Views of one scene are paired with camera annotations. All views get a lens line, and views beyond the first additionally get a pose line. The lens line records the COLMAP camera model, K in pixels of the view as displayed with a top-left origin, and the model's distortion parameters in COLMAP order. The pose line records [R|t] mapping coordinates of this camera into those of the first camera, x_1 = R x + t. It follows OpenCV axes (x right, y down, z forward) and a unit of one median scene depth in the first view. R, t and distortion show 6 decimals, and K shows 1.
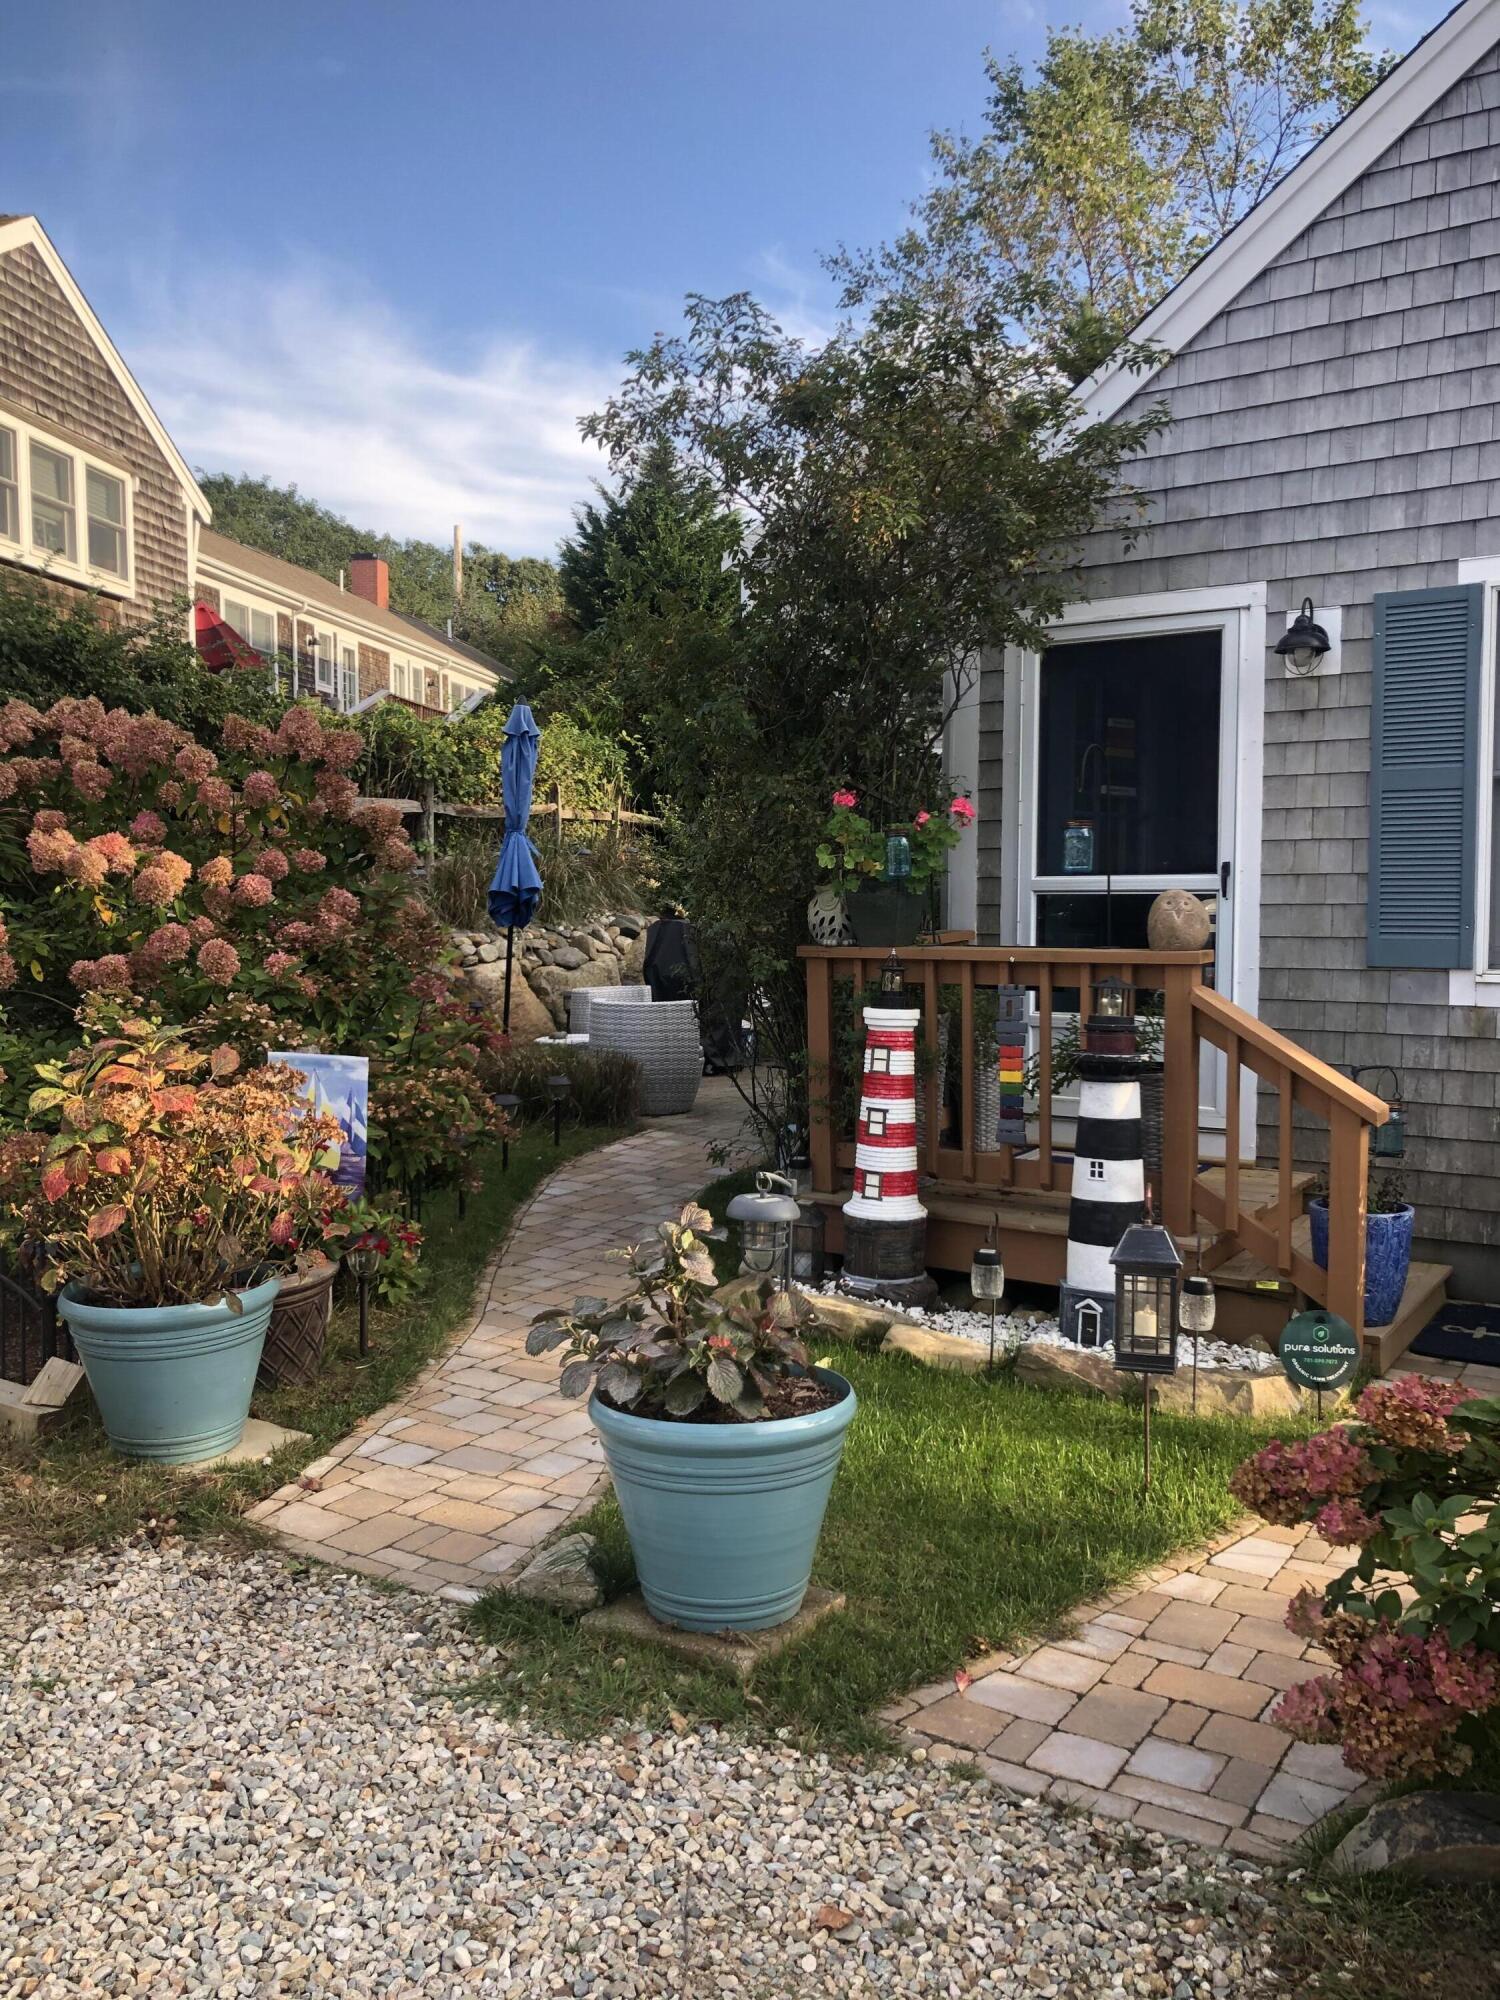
lens RADIAL K [[1620.4, 0, 750.0], [0, 1620.4, 1000.0], [0, 0, 1]] dist [0.059247, -0.039303]
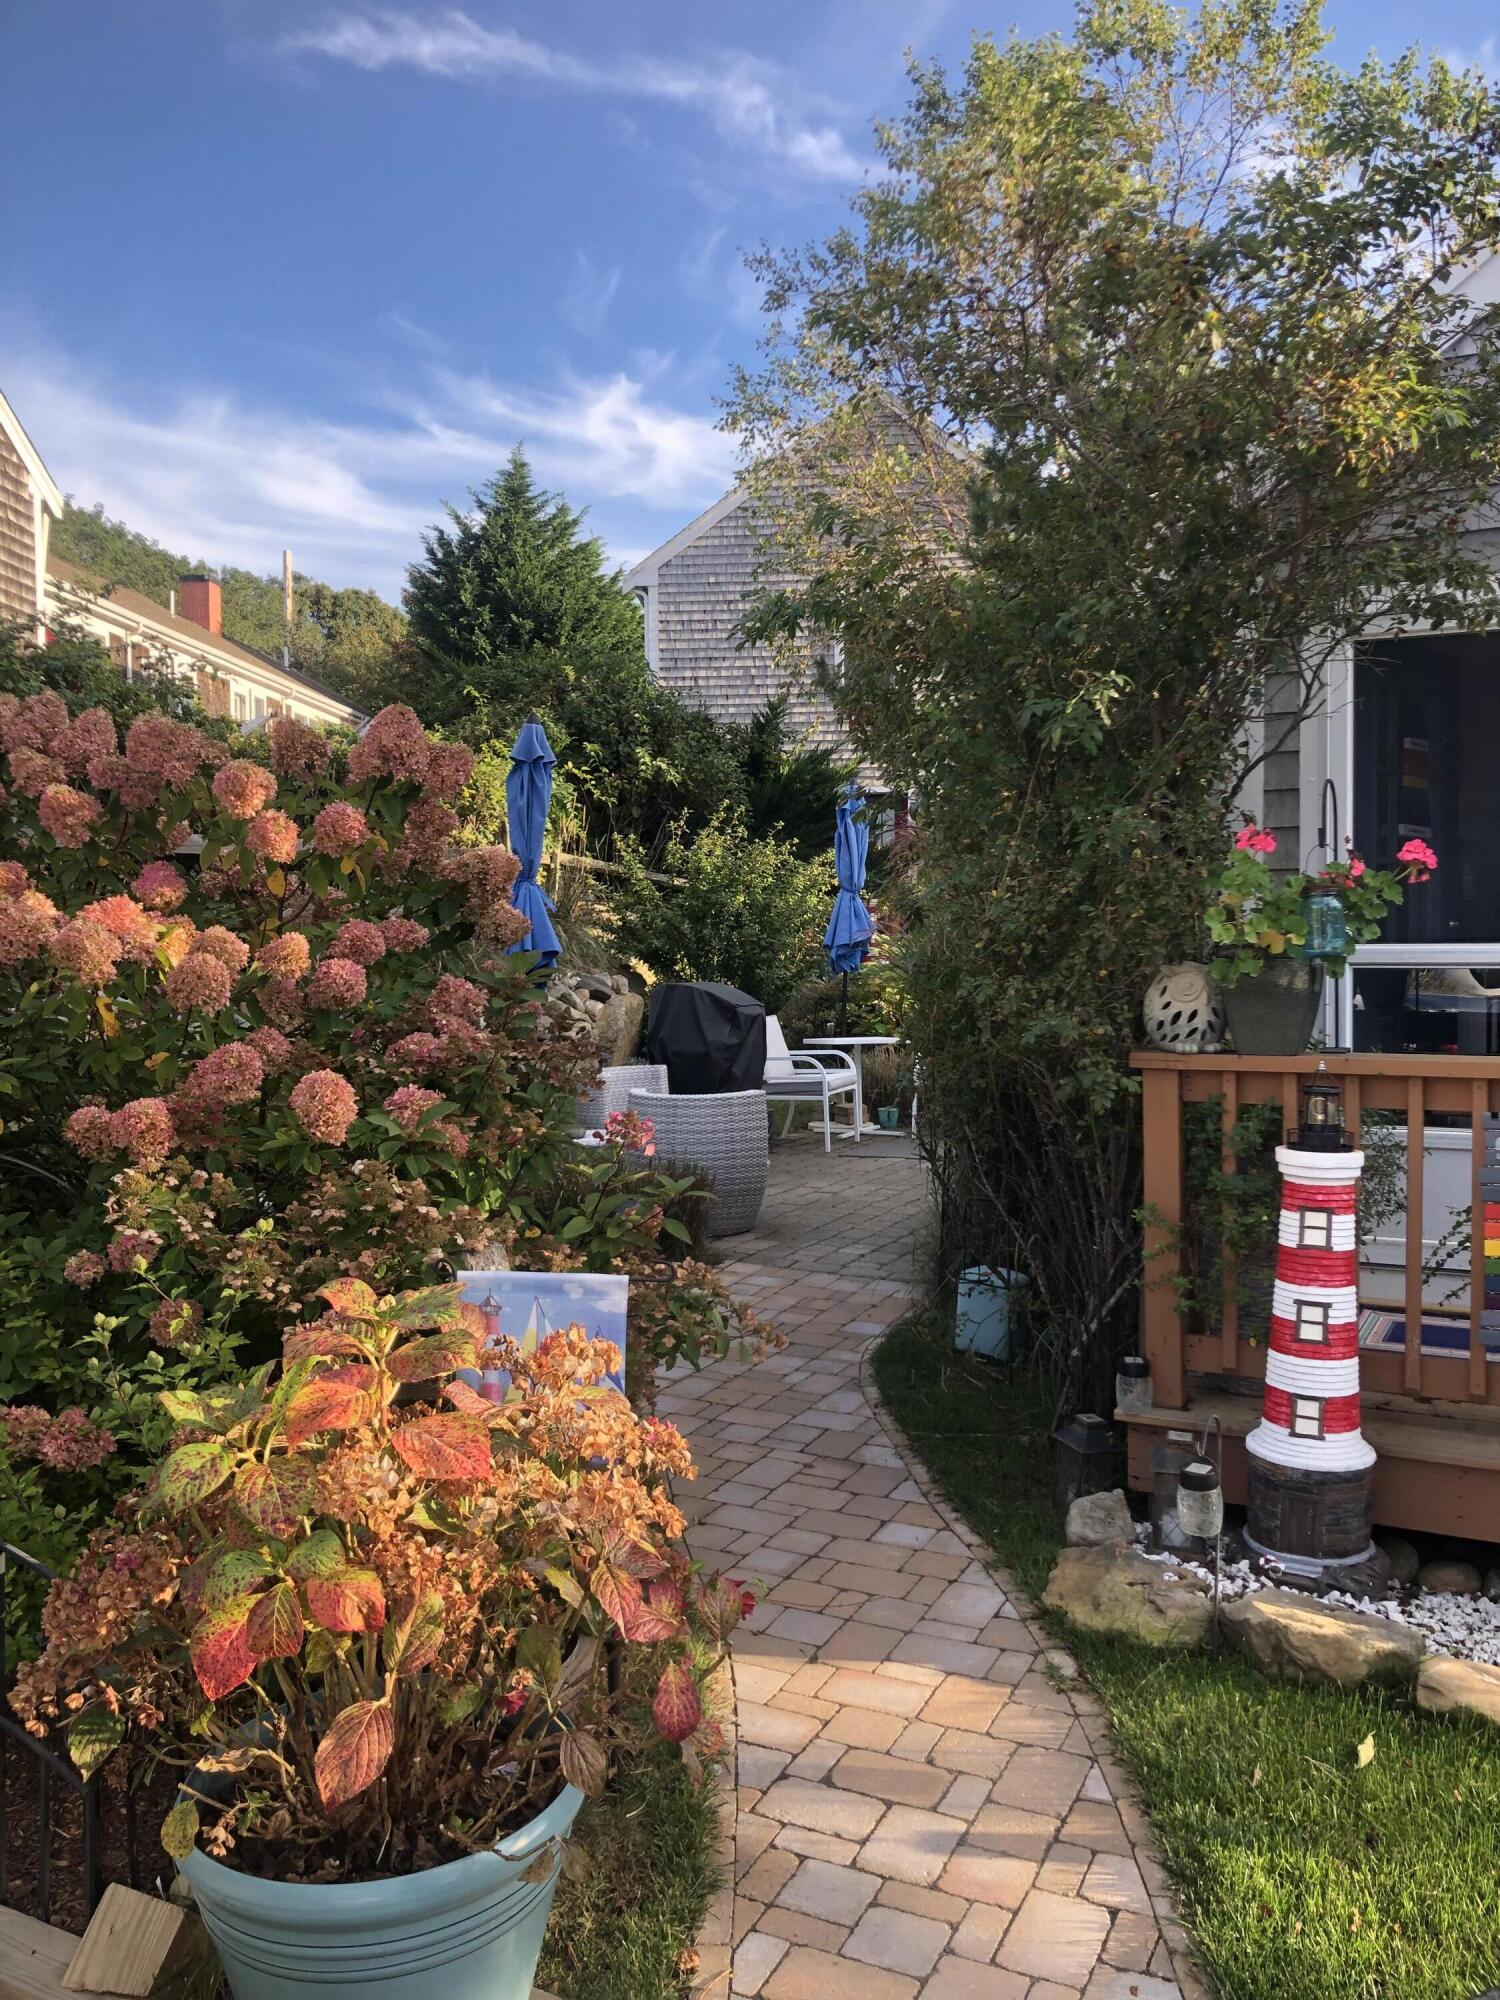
lens RADIAL K [[1588.9, 0, 750.0], [0, 1588.9, 1000.0], [0, 0, 1]] dist [0.030460, 0.012565]
pose [[0.991819, -0.011427, 0.127141, -0.094857], [0.014221, 0.999676, -0.021094, -0.019091], [-0.126859, 0.022729, 0.991660, 0.148483]]
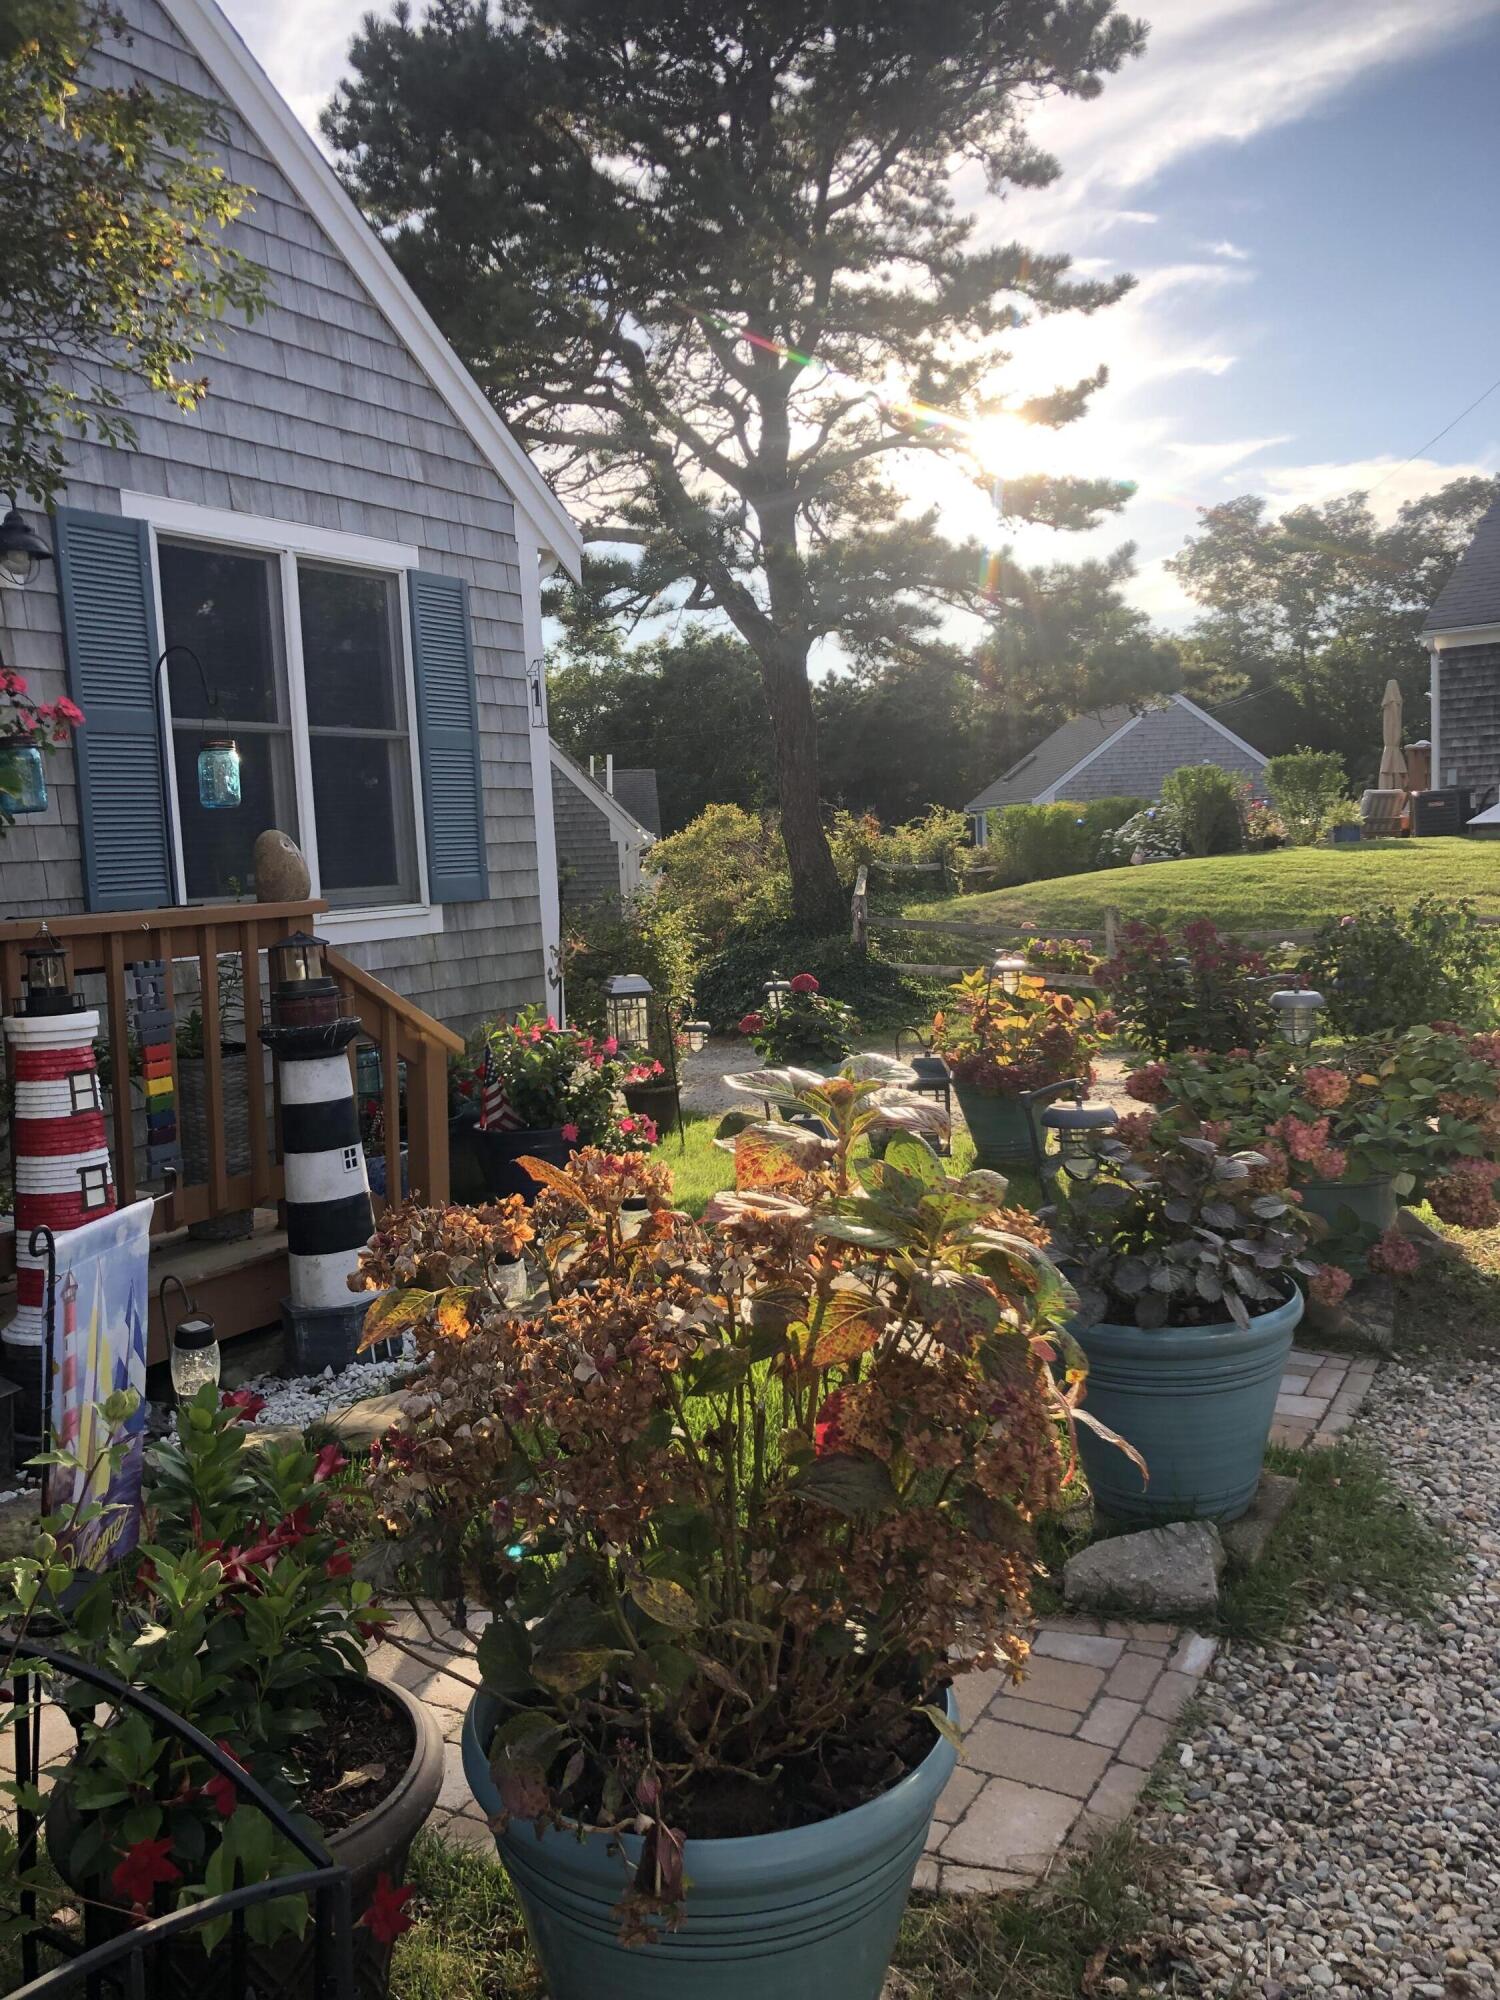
lens RADIAL K [[1621.8, 0, 750.0], [0, 1621.8, 1000.0], [0, 0, 1]] dist [0.084535, -0.114644]
pose [[-0.046605, -0.095387, 0.994349, -0.233562], [0.111962, 0.988659, 0.100089, -0.014236], [-0.992619, 0.115994, -0.035397, 0.302412]]
